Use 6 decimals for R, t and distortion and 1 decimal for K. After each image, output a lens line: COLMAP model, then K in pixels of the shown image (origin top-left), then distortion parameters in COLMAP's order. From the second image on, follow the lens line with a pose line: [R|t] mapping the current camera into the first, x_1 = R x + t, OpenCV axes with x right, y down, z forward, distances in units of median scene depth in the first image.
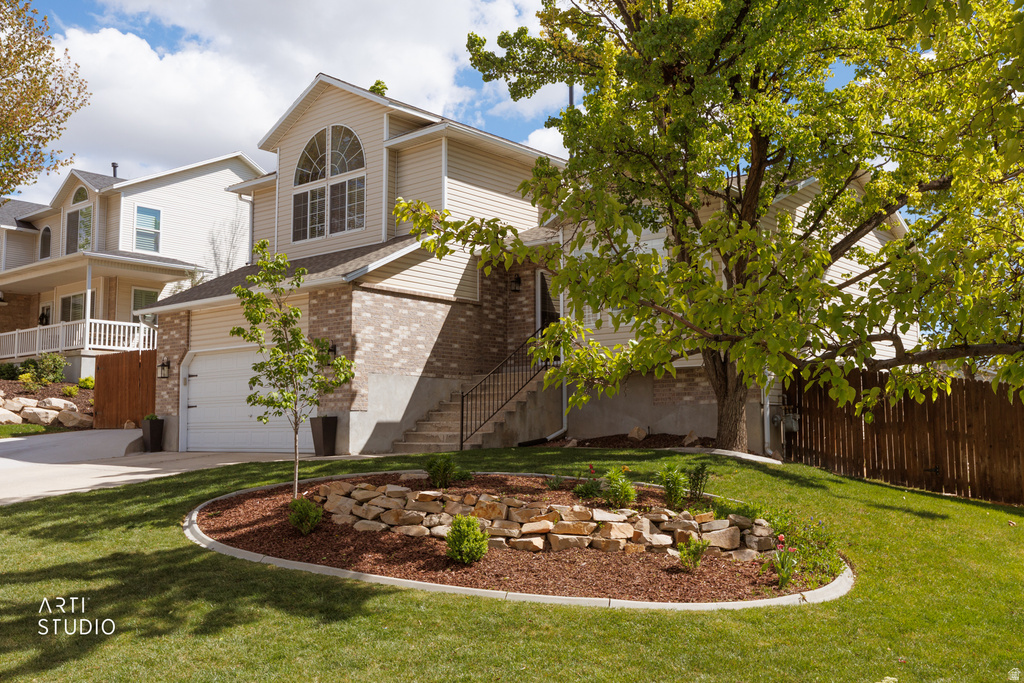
lens RADIAL K [[971.1, 0, 512.4], [0, 971.1, 342.6], [0, 0, 1]] dist [0.006266, 0.000000]
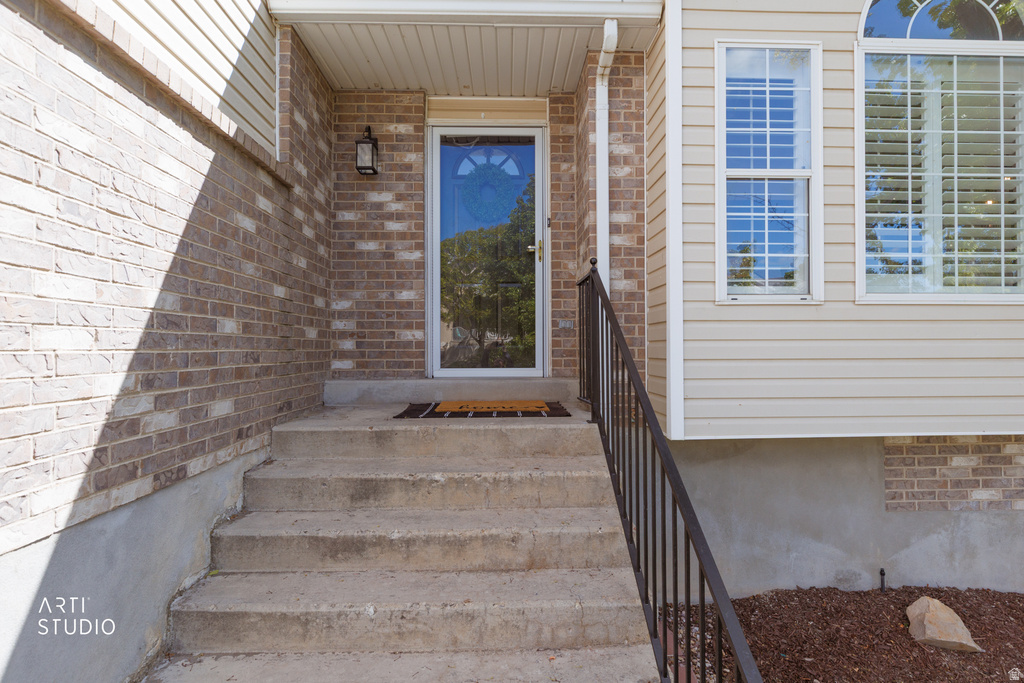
lens RADIAL K [[531.1, 0, 517.3], [0, 531.1, 342.5], [0, 0, 1]] dist [-0.001115, -0.000175]
pose [[0.738468, 0.004873, 0.674271, -0.088973], [-0.063761, 0.995998, 0.062634, -0.005199], [-0.671267, -0.089245, 0.735823, 0.803807]]
